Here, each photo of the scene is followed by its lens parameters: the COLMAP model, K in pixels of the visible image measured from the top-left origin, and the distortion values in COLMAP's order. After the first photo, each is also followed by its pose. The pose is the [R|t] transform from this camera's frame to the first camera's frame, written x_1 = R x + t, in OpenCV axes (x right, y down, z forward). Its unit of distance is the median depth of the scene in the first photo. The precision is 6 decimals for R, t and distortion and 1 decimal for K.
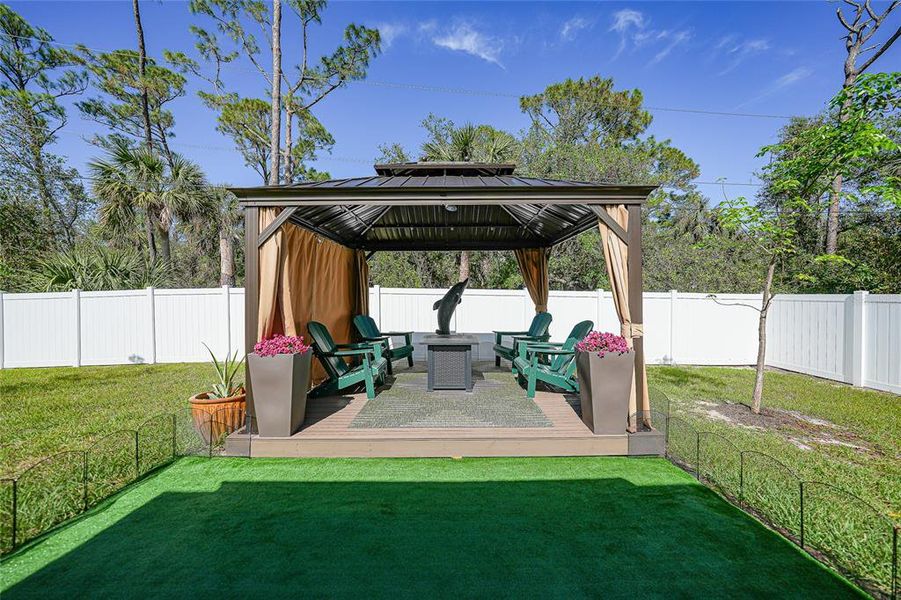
lens RADIAL K [[318.8, 0, 455.1], [0, 318.8, 296.5], [0, 0, 1]] dist [-0.004938, 0.001776]
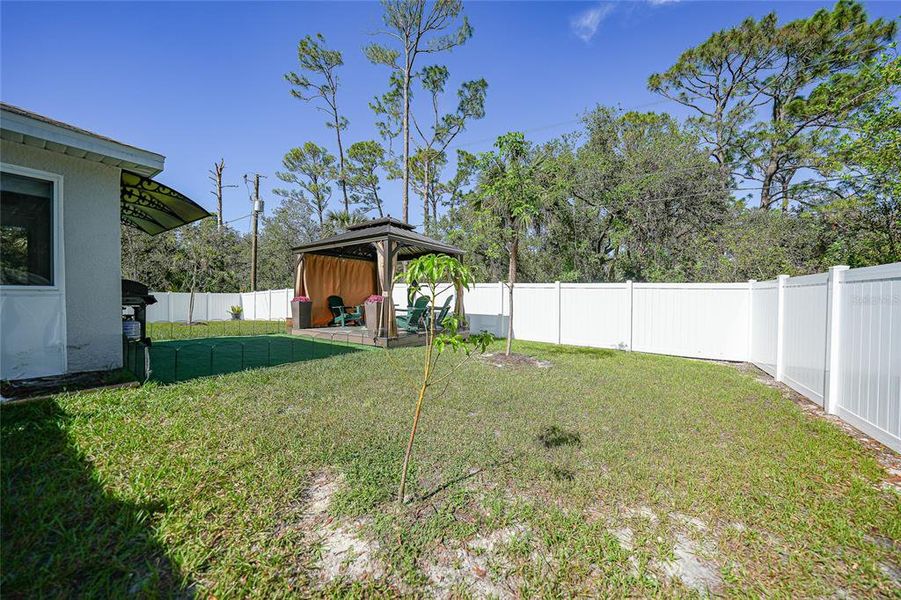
lens RADIAL K [[318.8, 0, 446.8], [0, 318.8, 300.8], [0, 0, 1]] dist [-0.004938, 0.001776]
pose [[0.823109, 0.013253, -0.567729, 0.369550], [-0.010832, 0.999912, 0.007638, 0.020999], [0.567780, -0.000137, 0.823180, -0.106840]]
